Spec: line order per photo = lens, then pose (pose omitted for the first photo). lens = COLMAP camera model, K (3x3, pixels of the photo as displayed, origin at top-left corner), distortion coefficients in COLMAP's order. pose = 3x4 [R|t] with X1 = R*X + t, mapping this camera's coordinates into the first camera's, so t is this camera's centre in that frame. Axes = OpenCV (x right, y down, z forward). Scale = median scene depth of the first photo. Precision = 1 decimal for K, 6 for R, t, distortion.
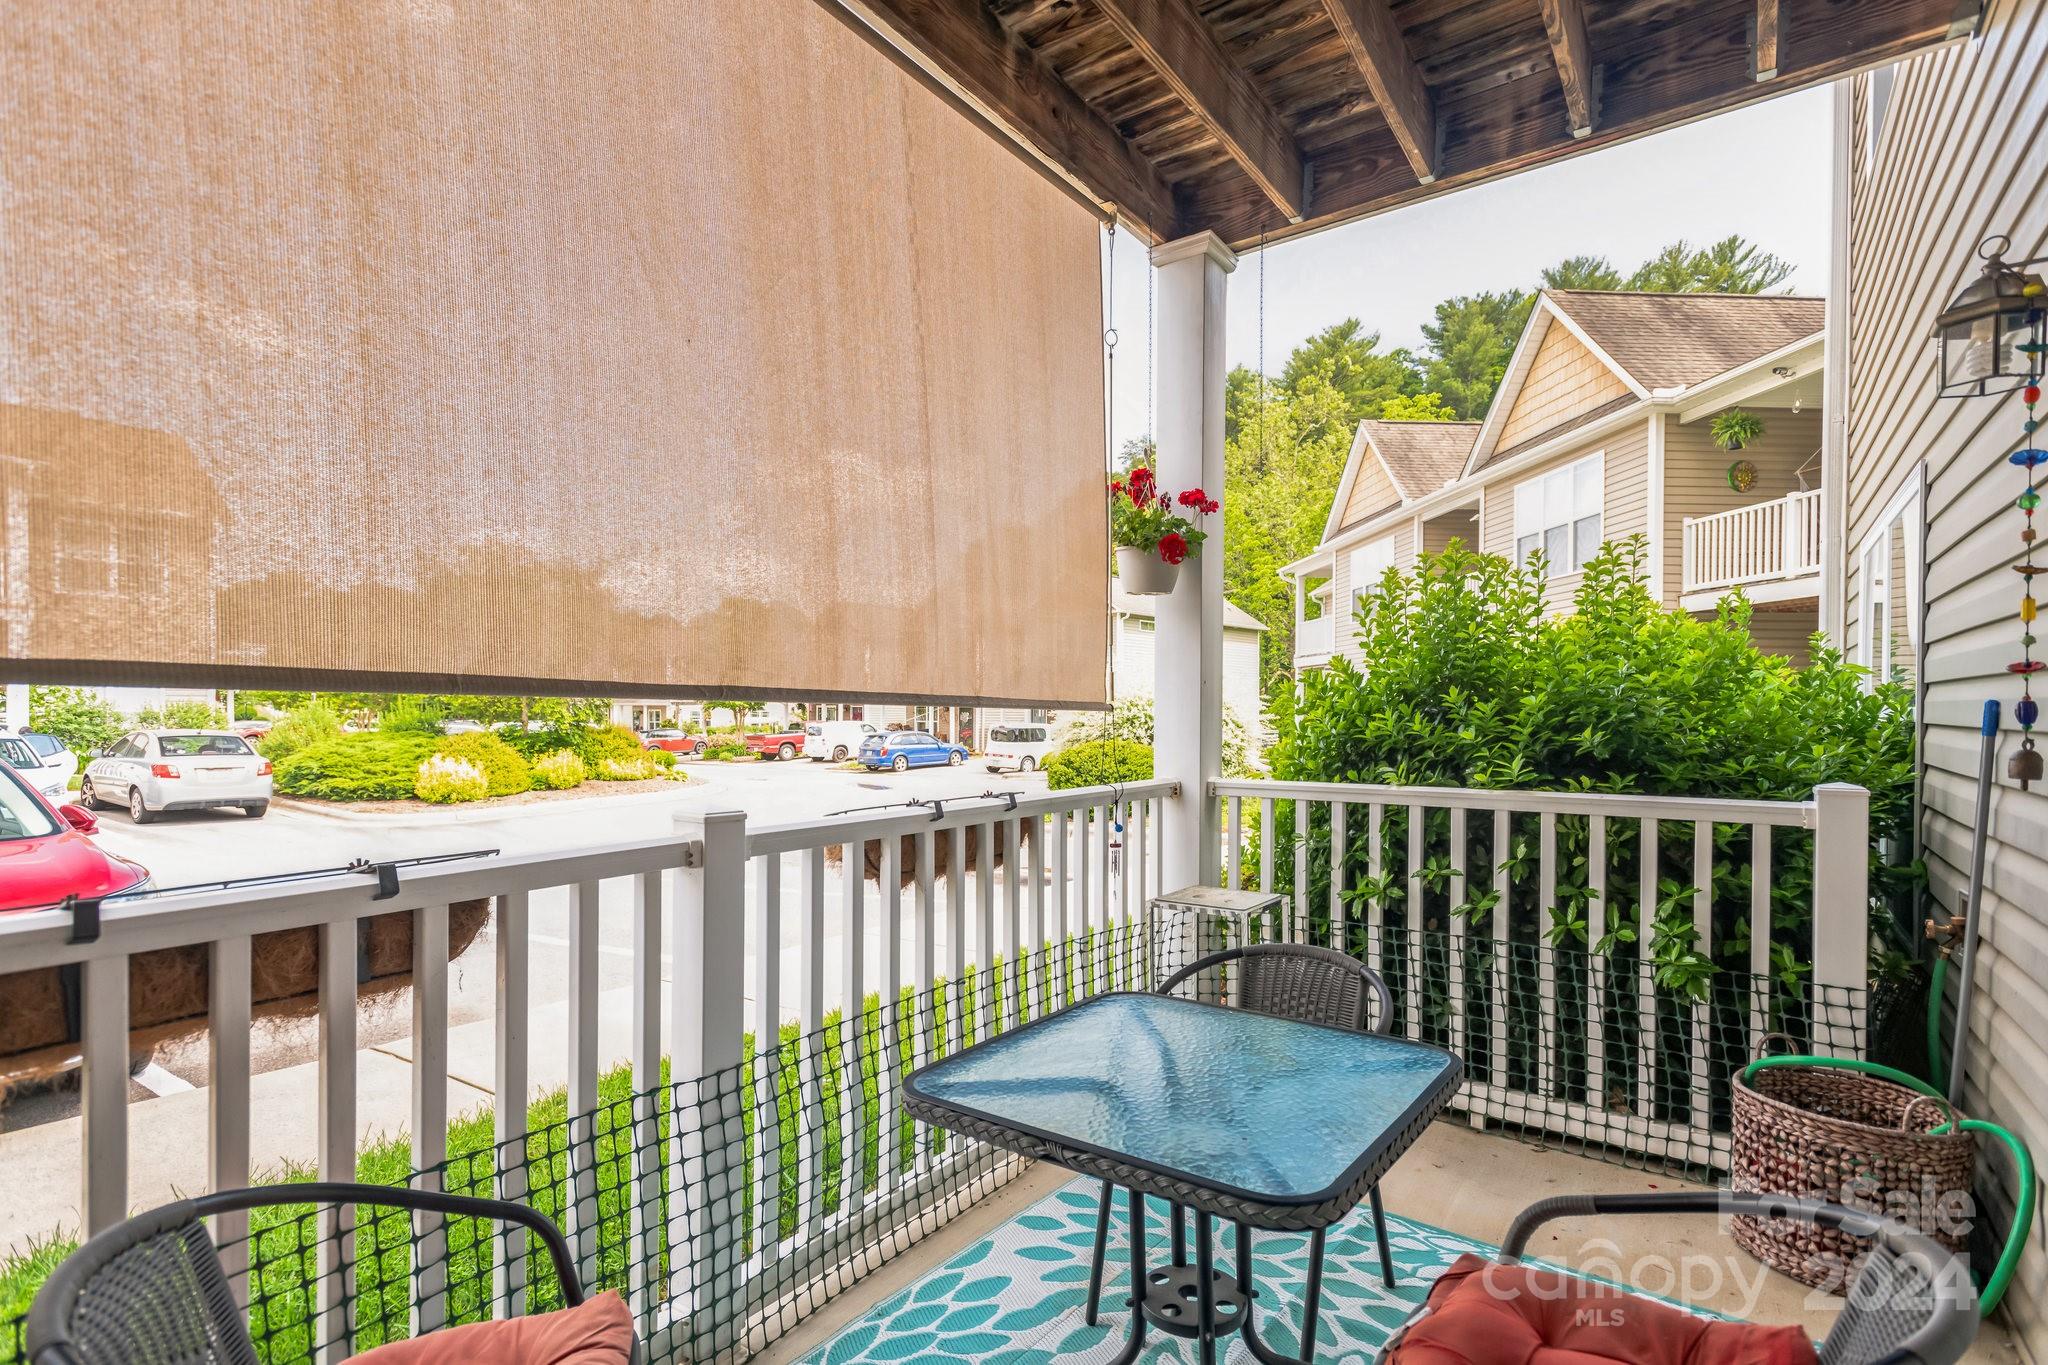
lens RADIAL K [[956.7, 0, 1009.1], [0, 956.7, 725.7], [0, 0, 1]] dist [0.016327, -0.007565]
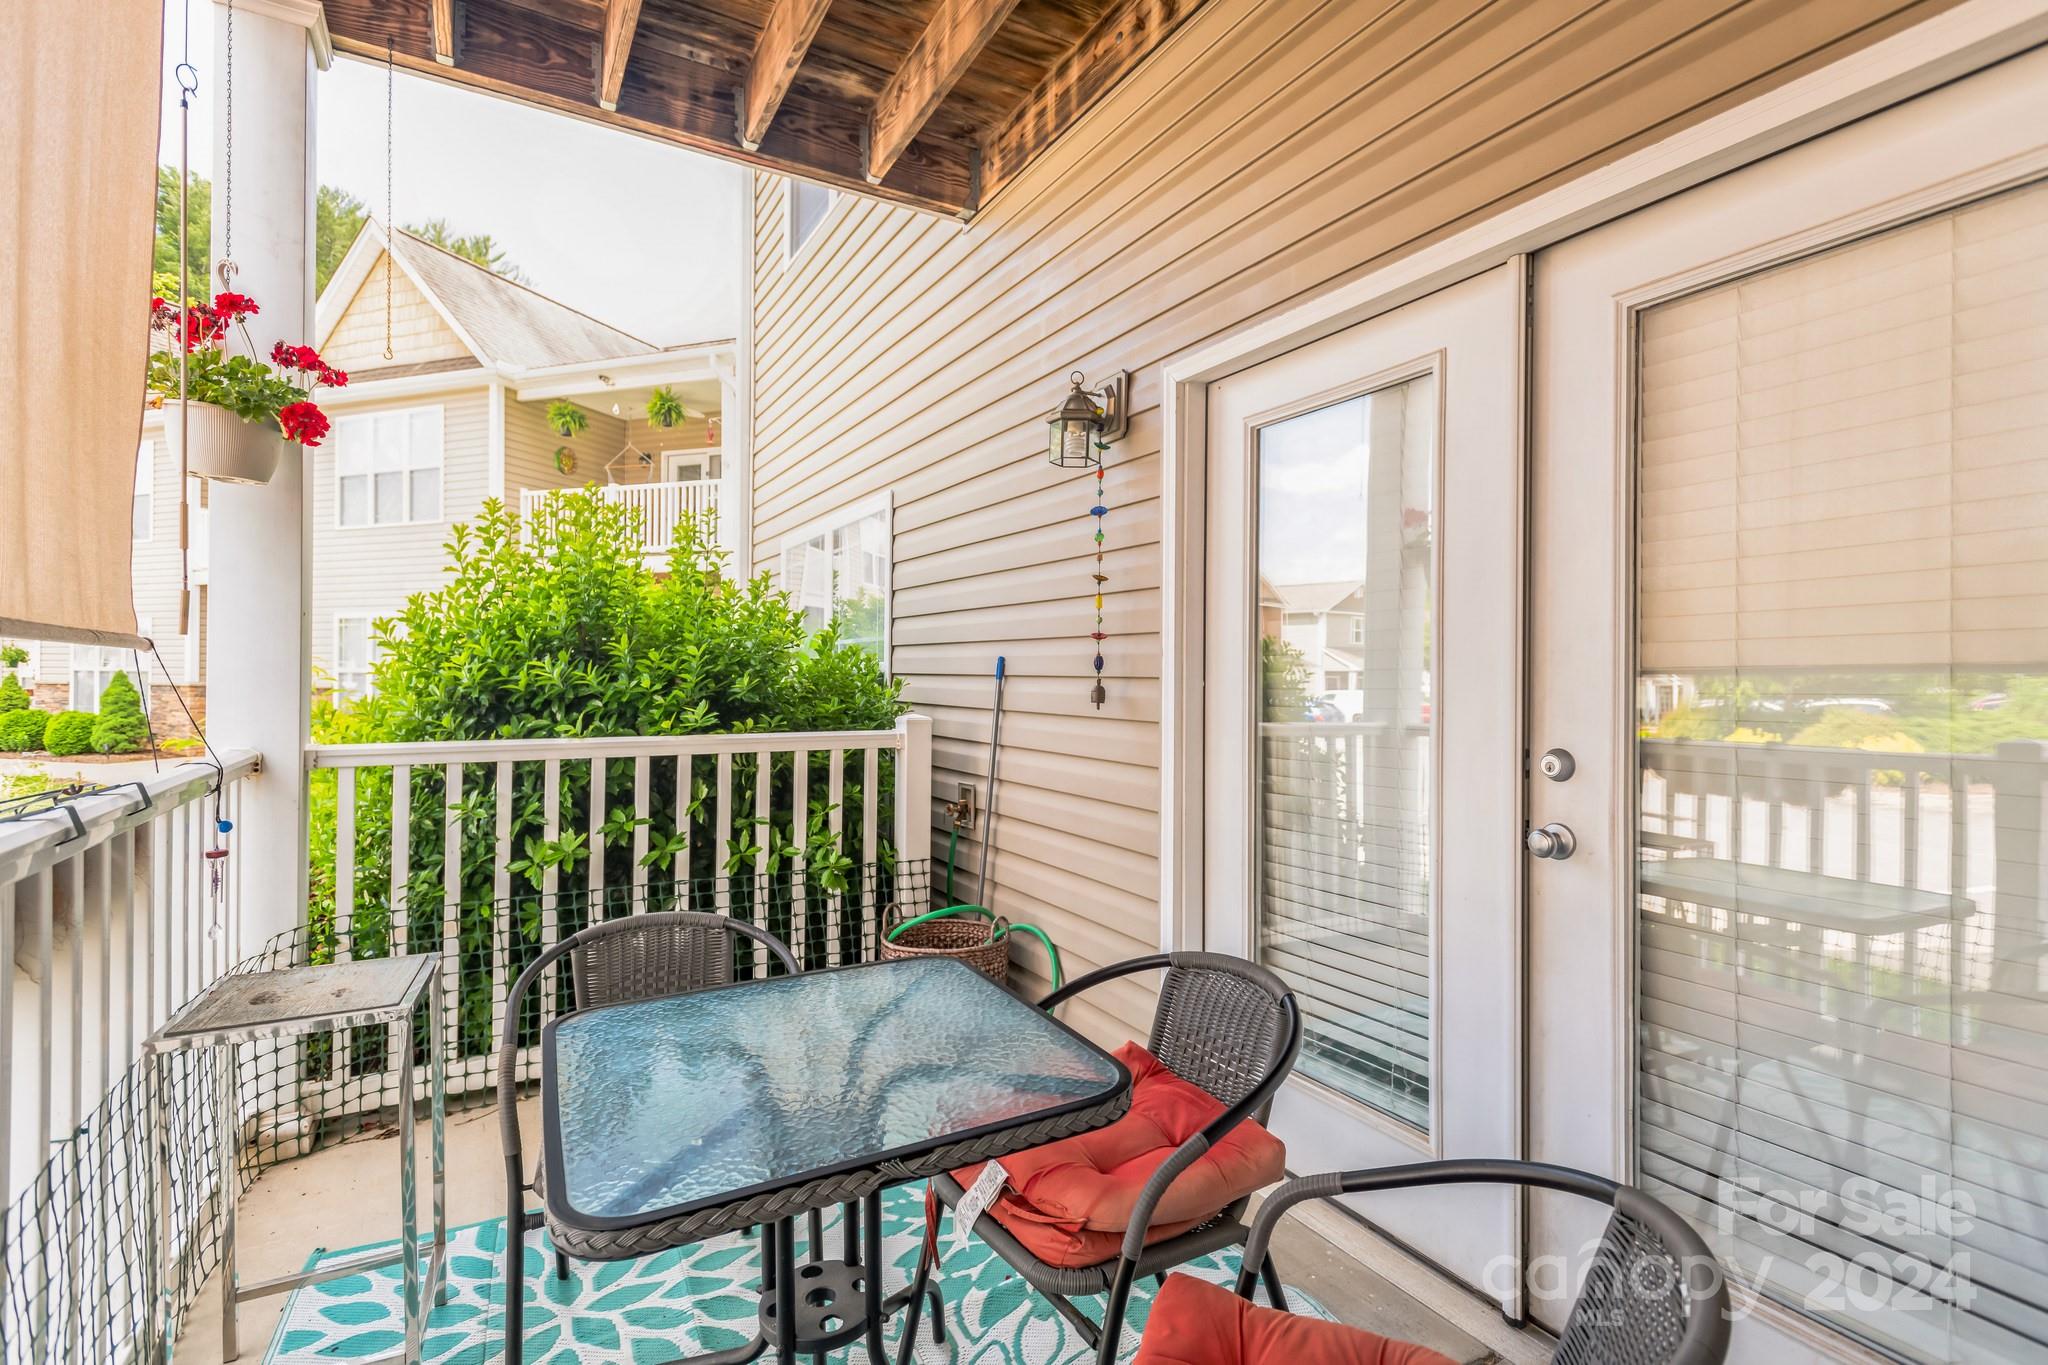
lens RADIAL K [[956.7, 0, 1014.3], [0, 956.7, 679.3], [0, 0, 1]] dist [0.016327, -0.007565]
pose [[0.414643, -0.002428, 0.909981, -0.269685], [0.004174, 0.999991, 0.000766, 0.006420], [-0.909975, 0.003481, 0.414649, 0.230542]]
